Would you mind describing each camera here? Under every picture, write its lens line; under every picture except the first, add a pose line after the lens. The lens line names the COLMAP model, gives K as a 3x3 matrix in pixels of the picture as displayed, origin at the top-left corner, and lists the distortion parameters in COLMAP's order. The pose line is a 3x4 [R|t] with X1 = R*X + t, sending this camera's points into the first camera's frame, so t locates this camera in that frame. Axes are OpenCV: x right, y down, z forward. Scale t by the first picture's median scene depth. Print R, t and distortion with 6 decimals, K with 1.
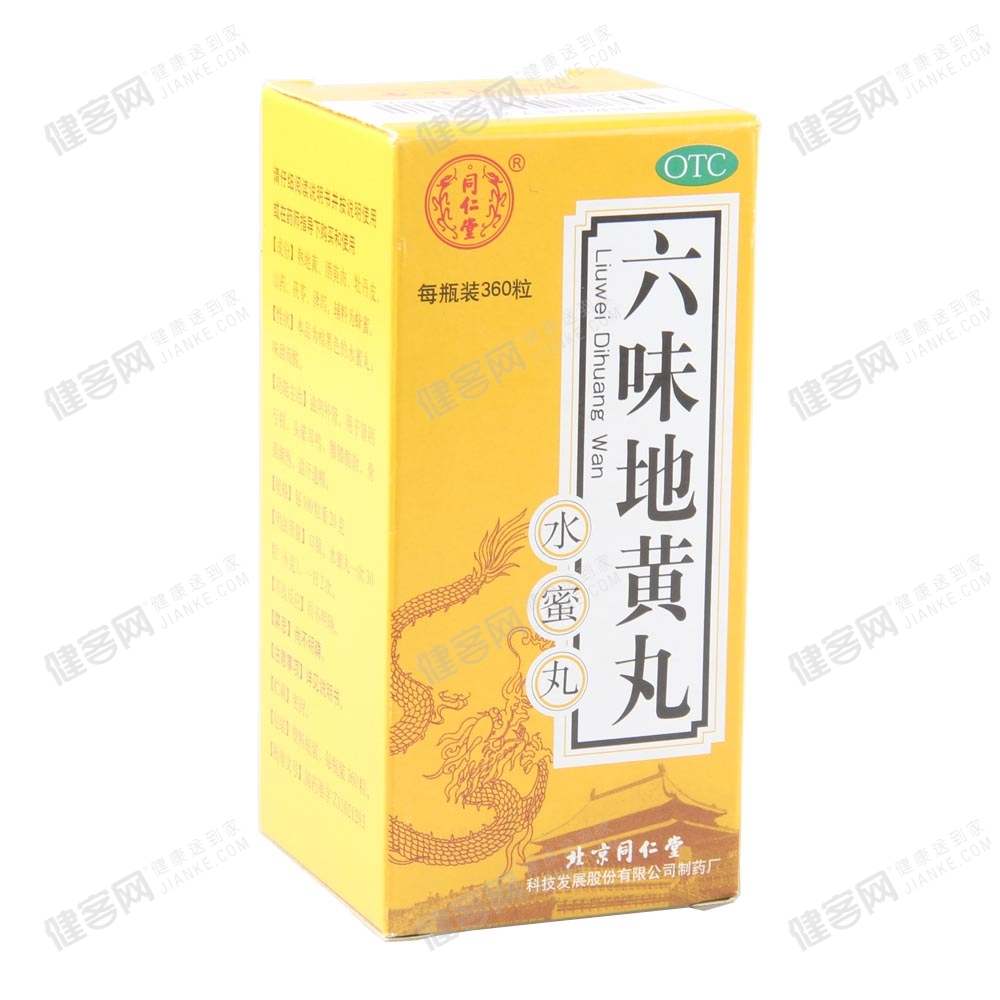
lens RADIAL K [[4394.0, 0, 500.0], [0, 4394.0, 500.0], [0, 0, 1]] dist [-0.119099, -1.420952]
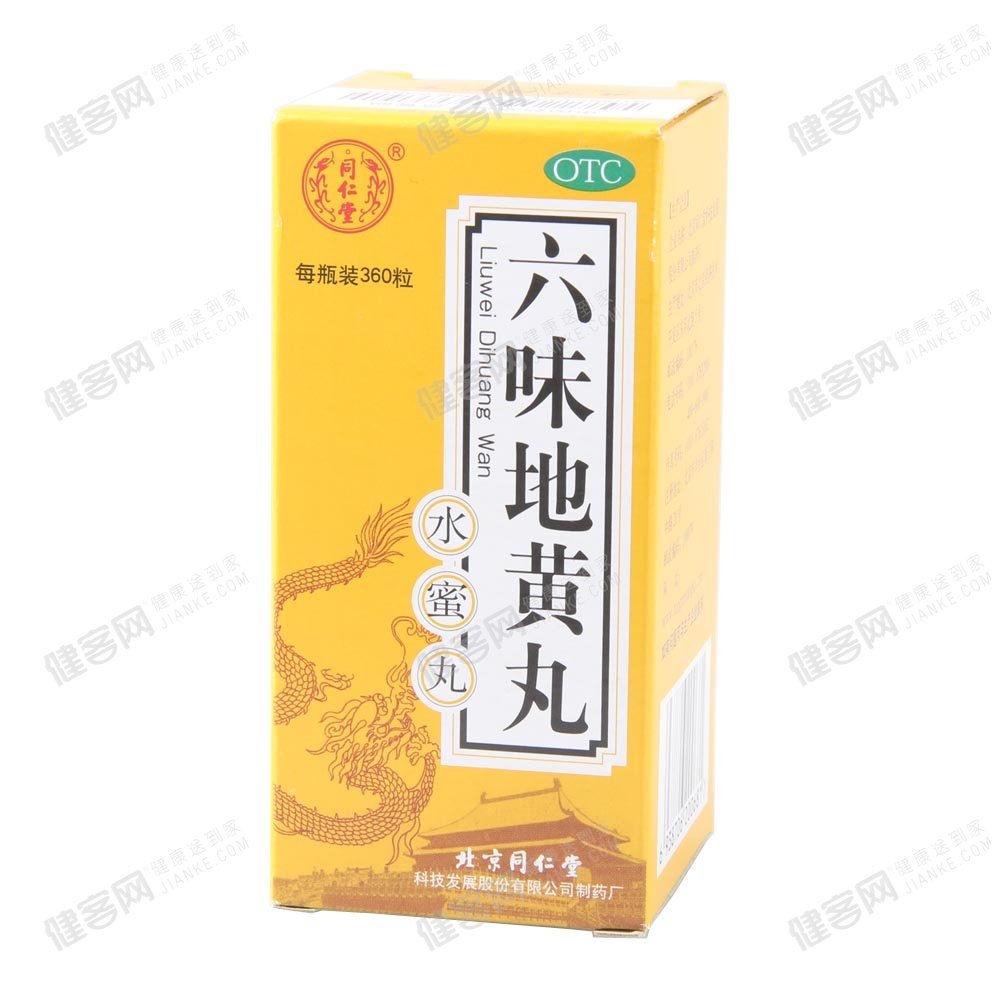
lens RADIAL K [[4394.0, 0, 500.0], [0, 4394.0, 500.0], [0, 0, 1]] dist [-0.119099, -1.420952]
pose [[0.845795, 0.108653, -0.522327, 0.540033], [-0.124939, 0.992156, 0.004075, -0.004326], [0.518673, 0.061812, 0.852735, 0.151655]]
